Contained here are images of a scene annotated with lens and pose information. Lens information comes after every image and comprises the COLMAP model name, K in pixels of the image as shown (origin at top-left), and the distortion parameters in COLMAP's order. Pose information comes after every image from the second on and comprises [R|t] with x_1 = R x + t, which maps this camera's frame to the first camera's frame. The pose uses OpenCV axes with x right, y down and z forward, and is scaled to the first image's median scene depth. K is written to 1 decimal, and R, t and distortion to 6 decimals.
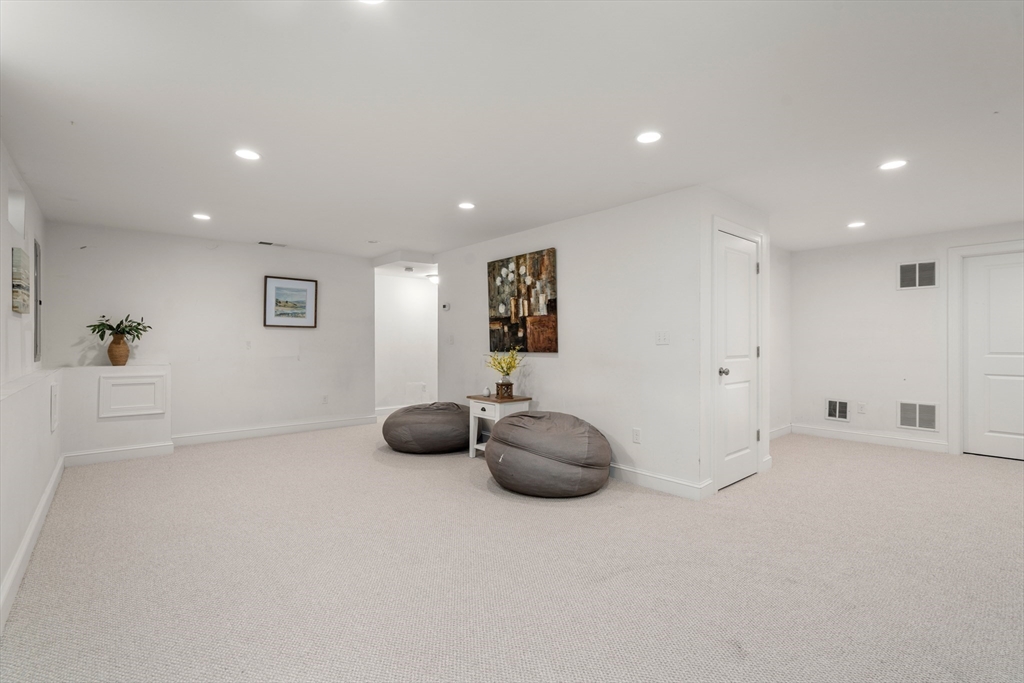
lens RADIAL K [[461.8, 0, 510.1], [0, 461.8, 338.6], [0, 0, 1]] dist [-0.009541, 0.002375]
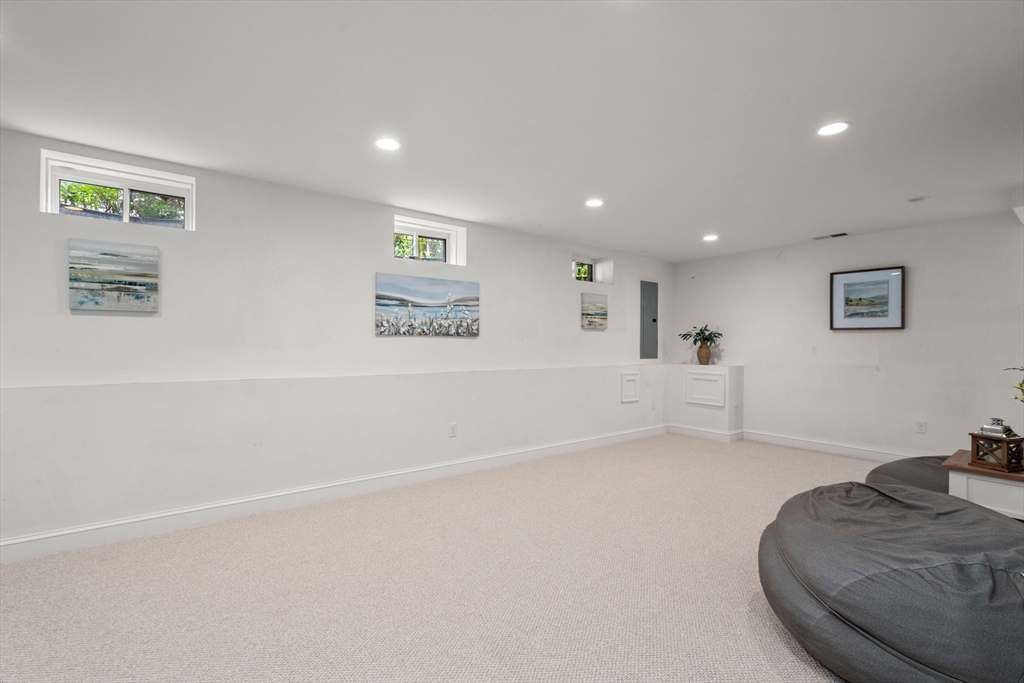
lens RADIAL K [[461.8, 0, 509.7], [0, 461.8, 343.3], [0, 0, 1]] dist [-0.009541, 0.002375]
pose [[-0.047122, -0.006304, -0.998869, 0.377259], [-0.001282, 0.999980, -0.006251, 0.005741], [0.998888, 0.000986, -0.047129, 0.413827]]
